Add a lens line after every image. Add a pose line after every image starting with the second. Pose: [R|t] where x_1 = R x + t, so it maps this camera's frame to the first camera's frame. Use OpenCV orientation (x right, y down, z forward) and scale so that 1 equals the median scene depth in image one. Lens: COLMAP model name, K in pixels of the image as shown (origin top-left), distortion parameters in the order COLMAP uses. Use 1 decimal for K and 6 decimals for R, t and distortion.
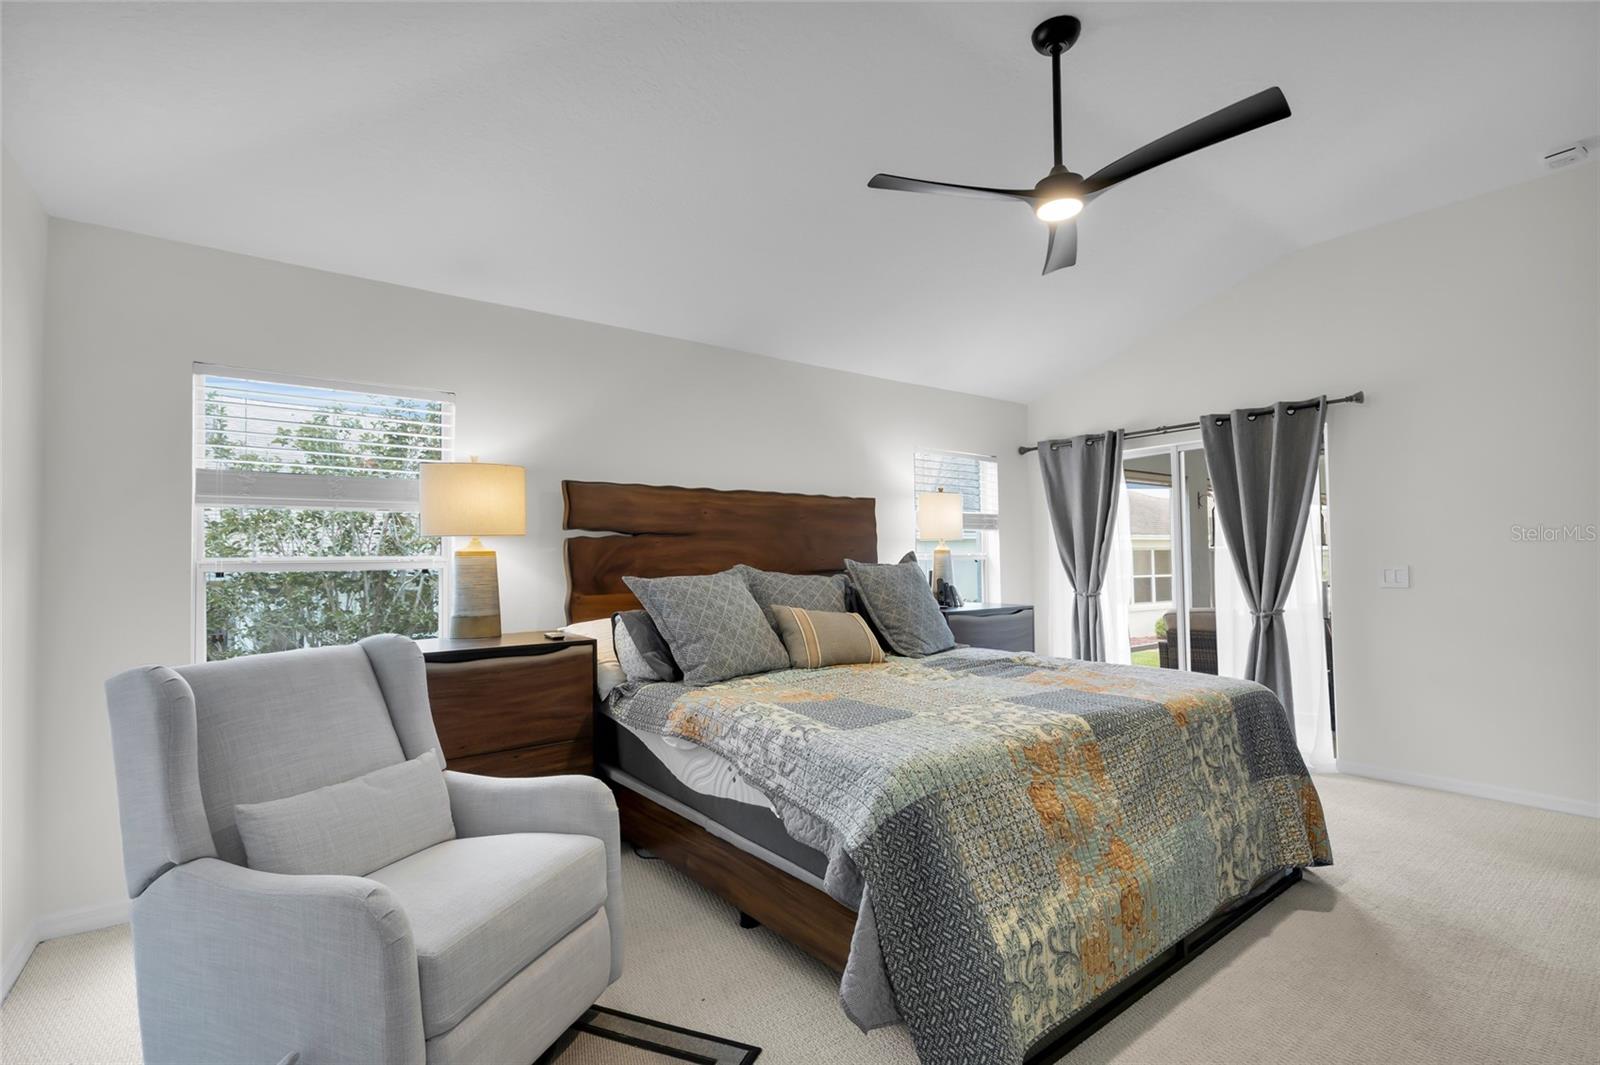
lens RADIAL K [[749.0, 0, 809.4], [0, 749.0, 547.6], [0, 0, 1]] dist [0.025756, -0.000359]
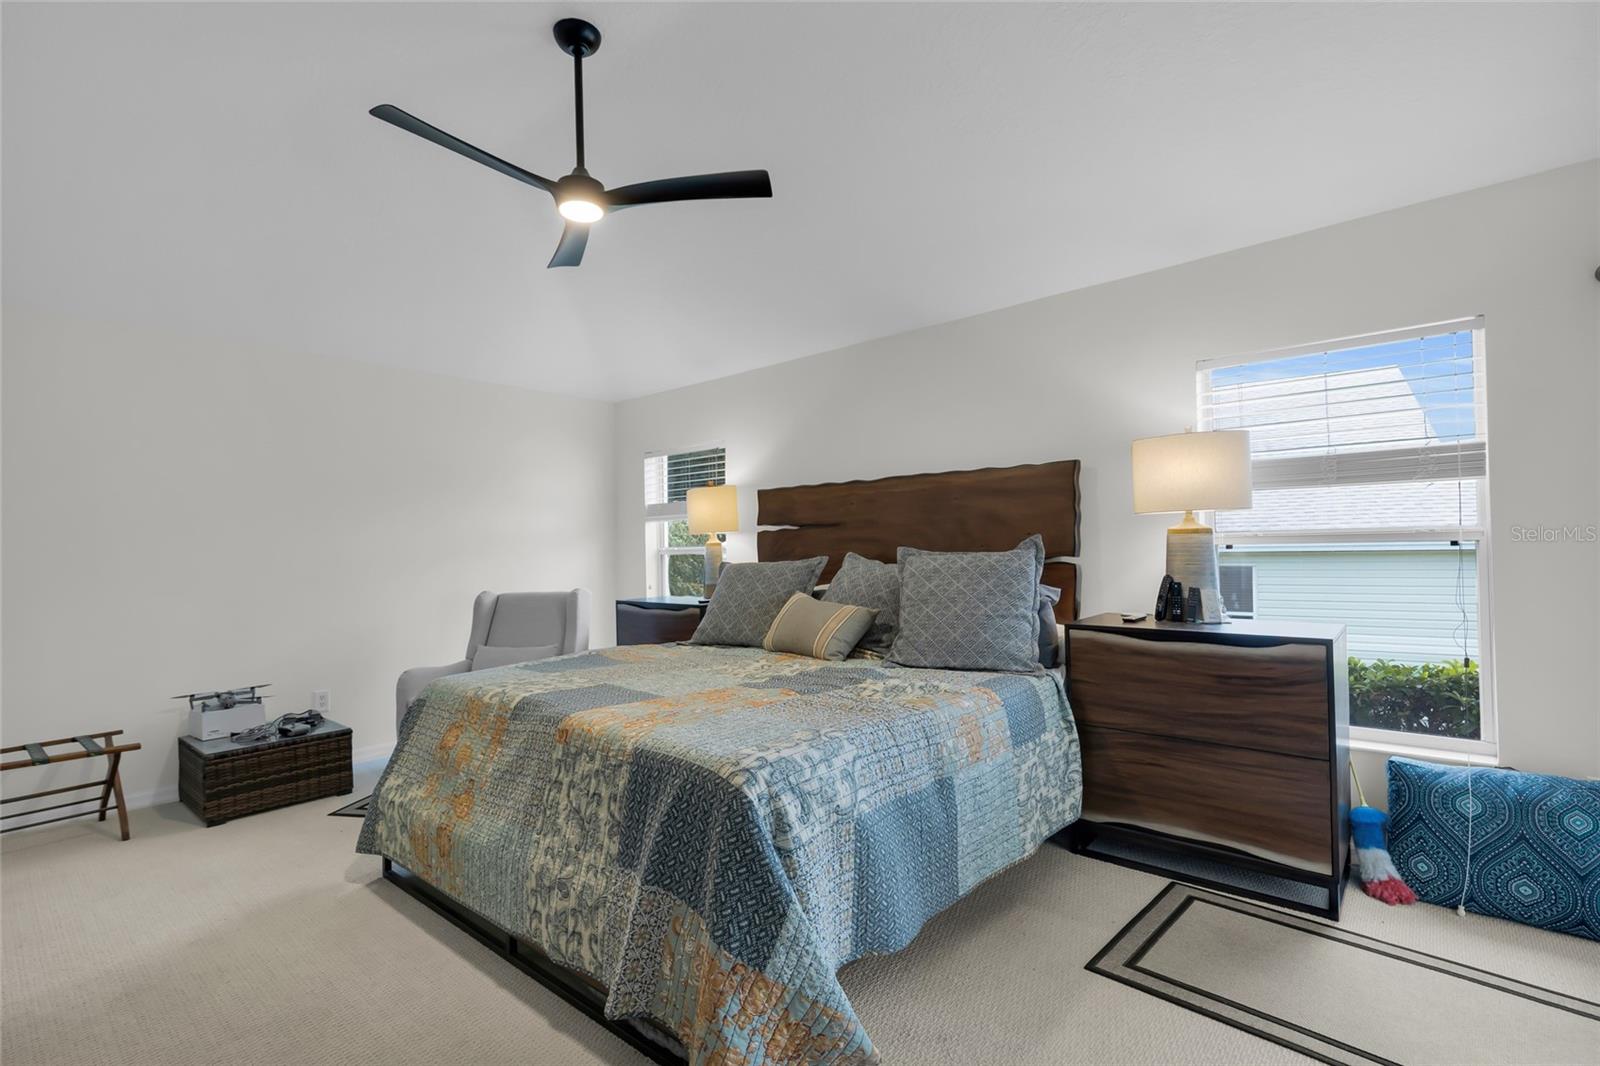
lens RADIAL K [[799.5, 0, 800.0], [0, 799.5, 533.0], [0, 0, 1]] dist [0.020044, 0.000039]
pose [[0.144432, -0.008030, -0.989482, 1.124375], [0.032689, 0.999460, -0.003339, -0.003162], [0.988975, -0.031863, 0.144616, 0.867569]]
